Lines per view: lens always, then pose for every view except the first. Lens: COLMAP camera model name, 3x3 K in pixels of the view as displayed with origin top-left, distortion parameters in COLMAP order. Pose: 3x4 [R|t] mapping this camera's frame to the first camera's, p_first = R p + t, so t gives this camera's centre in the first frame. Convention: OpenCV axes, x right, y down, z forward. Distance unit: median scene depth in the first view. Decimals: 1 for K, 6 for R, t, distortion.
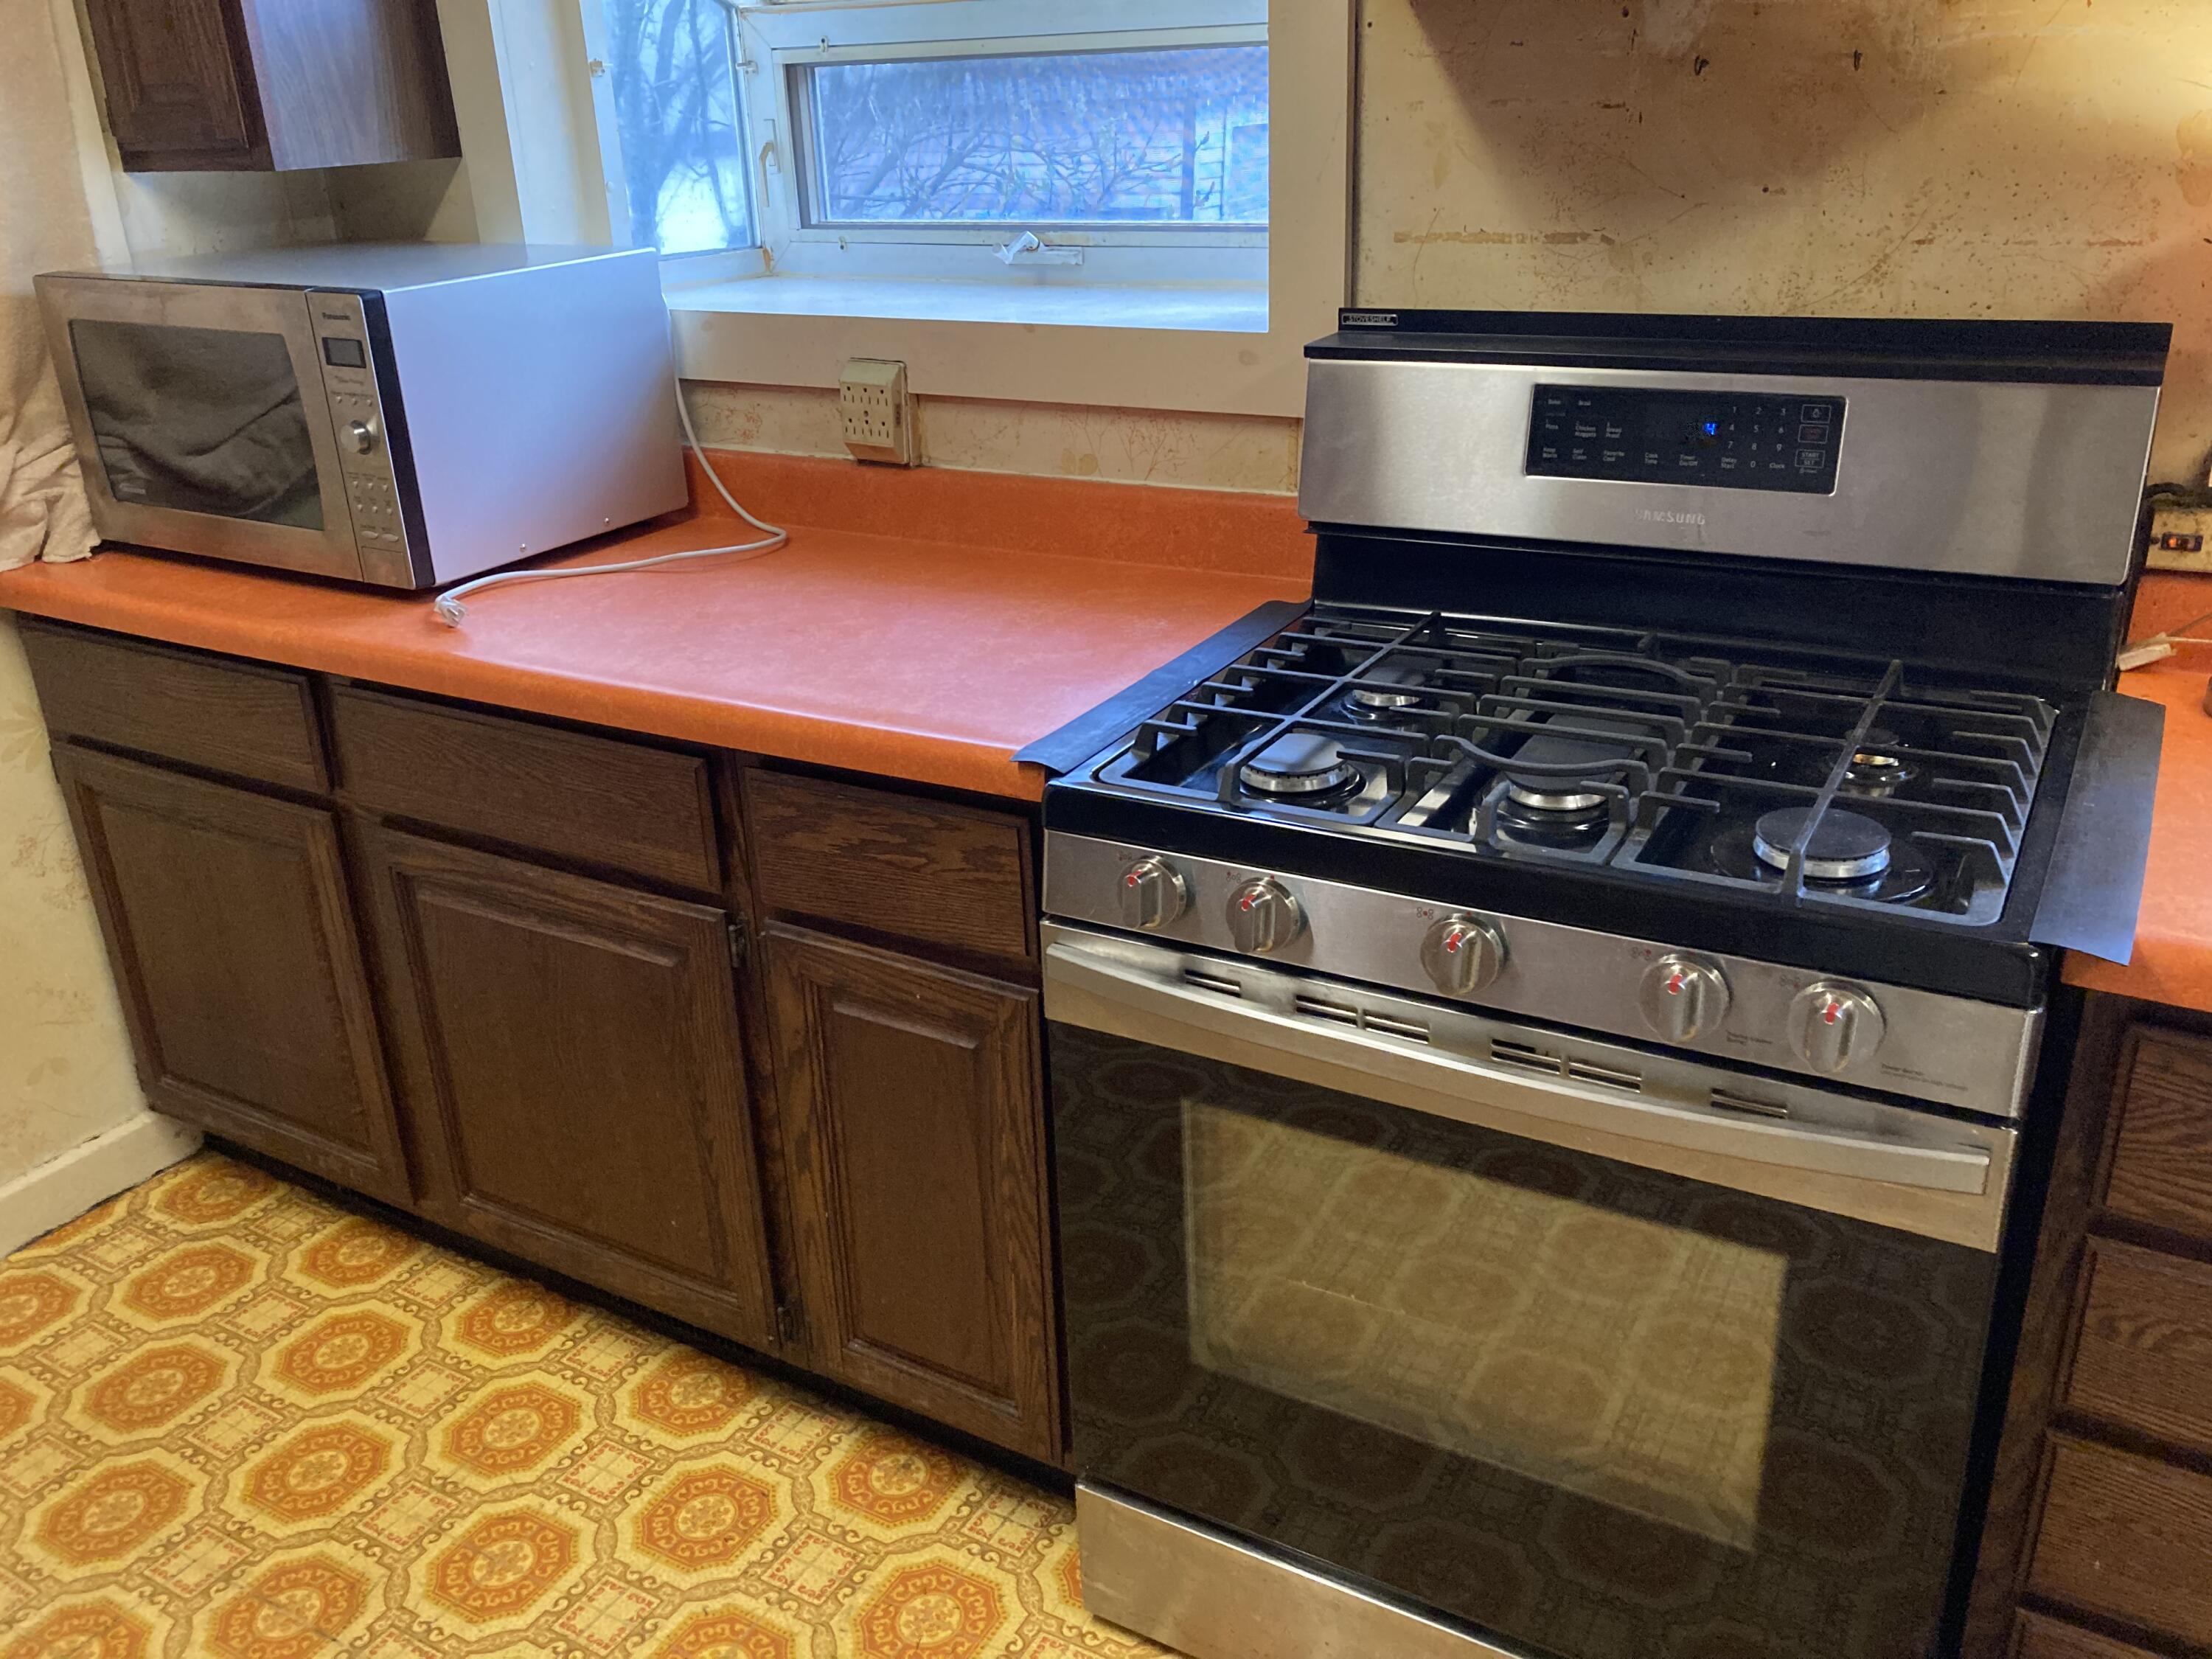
lens RADIAL K [[1801.0, 0, 1099.0], [0, 1801.0, 815.3], [0, 0, 1]] dist [0.053723, -0.065077]
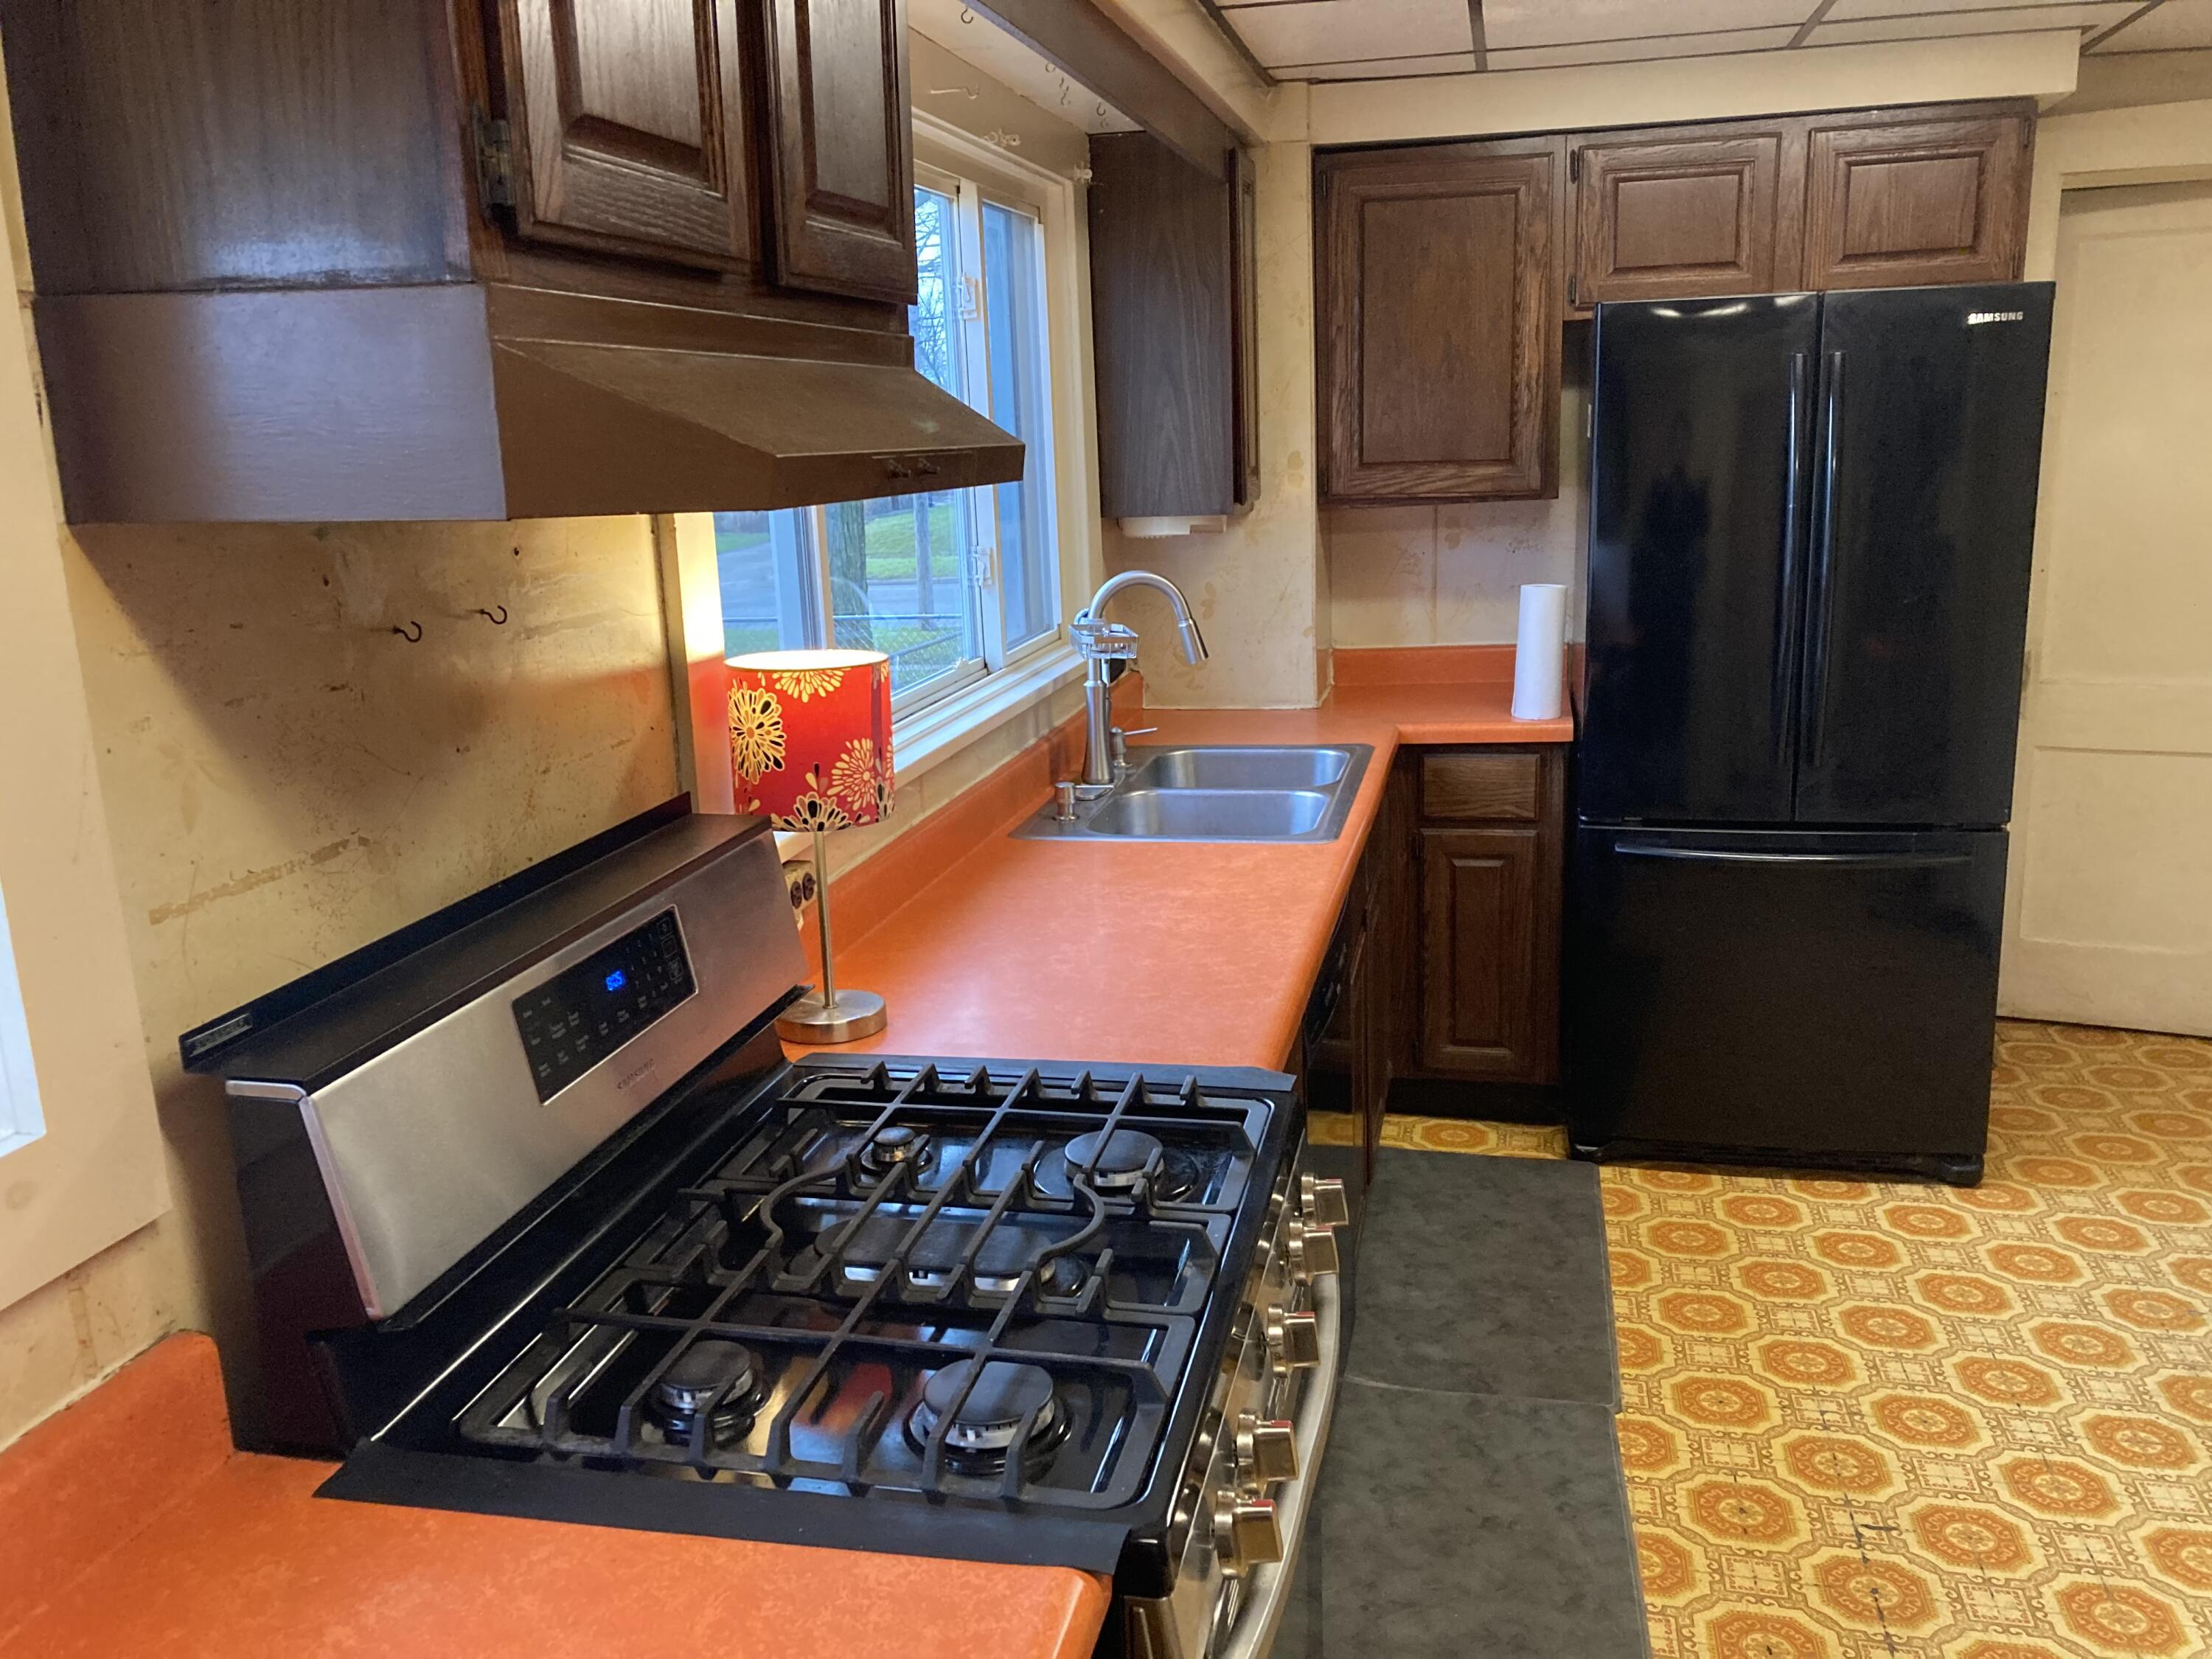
lens RADIAL K [[1801.0, 0, 1121.0], [0, 1801.0, 832.1], [0, 0, 1]] dist [0.053723, -0.065077]
pose [[-0.309913, -0.167813, 0.935838, -0.456227], [0.402754, 0.868451, 0.289106, -0.334594], [-0.861245, 0.466510, -0.201557, 0.699691]]
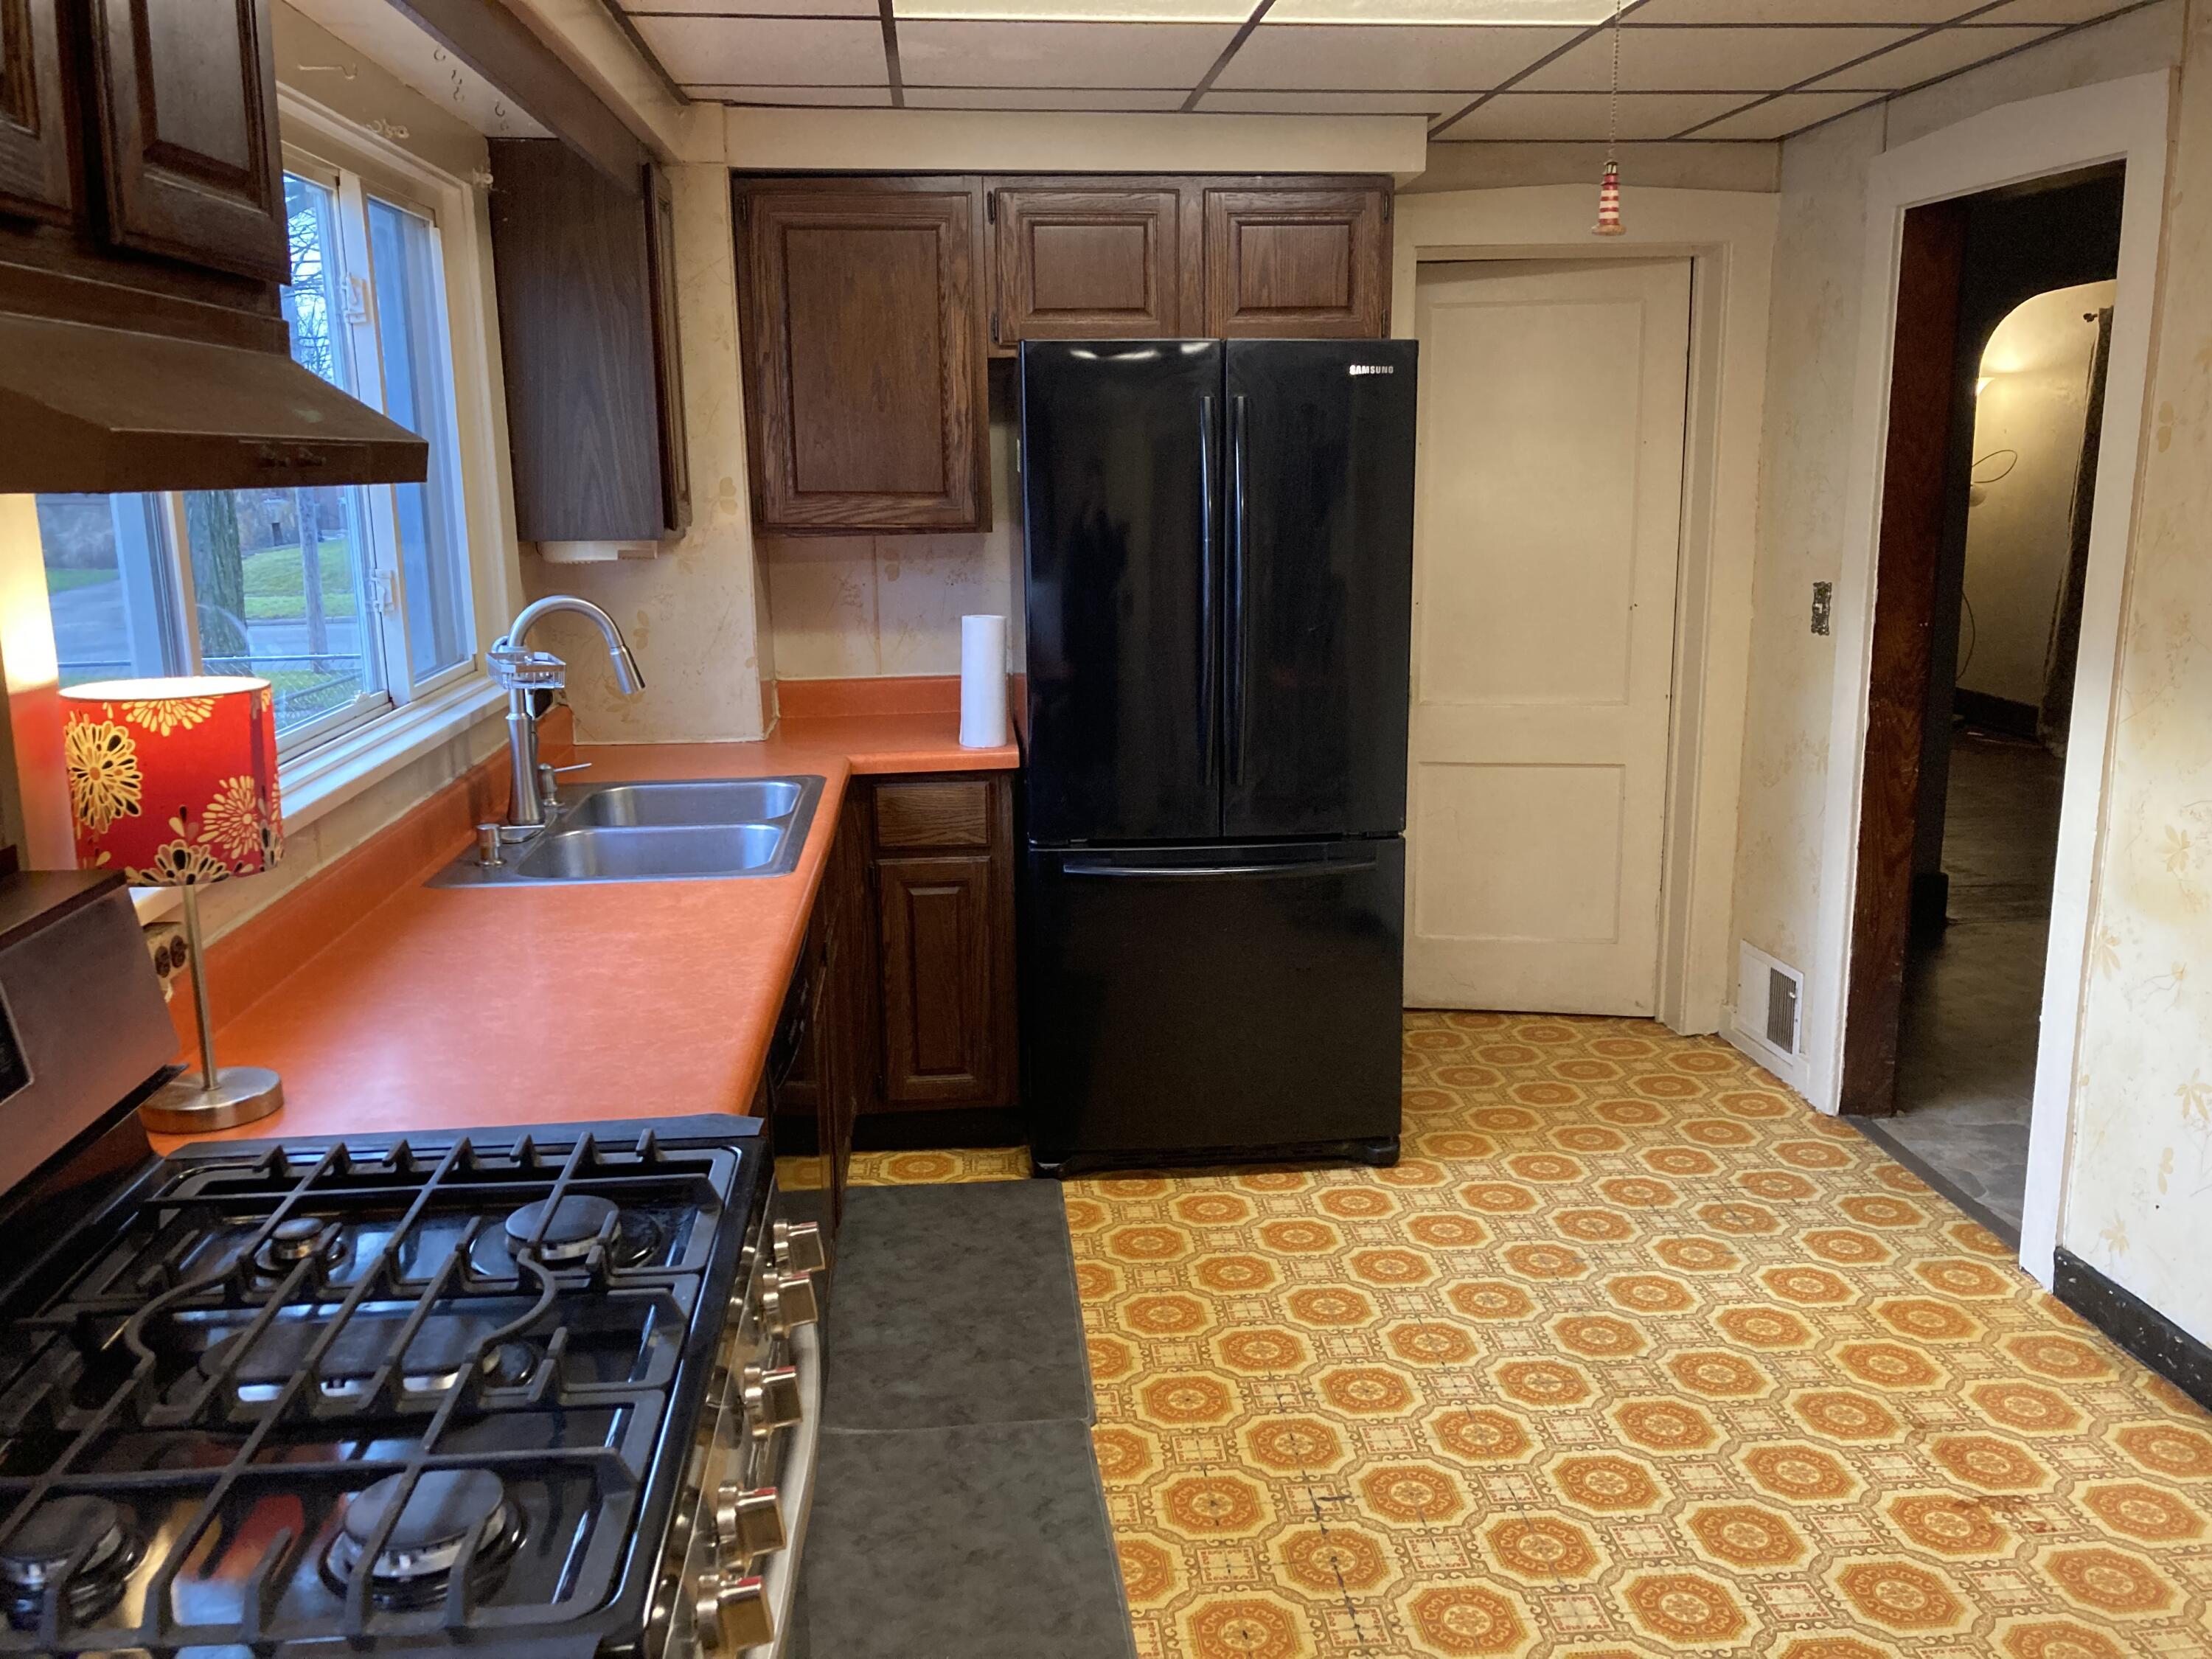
lens RADIAL K [[1801.0, 0, 1133.5], [0, 1801.0, 813.7], [0, 0, 1]] dist [0.053723, -0.065077]
pose [[-0.588503, -0.120386, 0.799482, -0.434908], [0.336965, 0.862352, 0.377895, -0.323548], [-0.734927, 0.491790, -0.466931, 0.699513]]
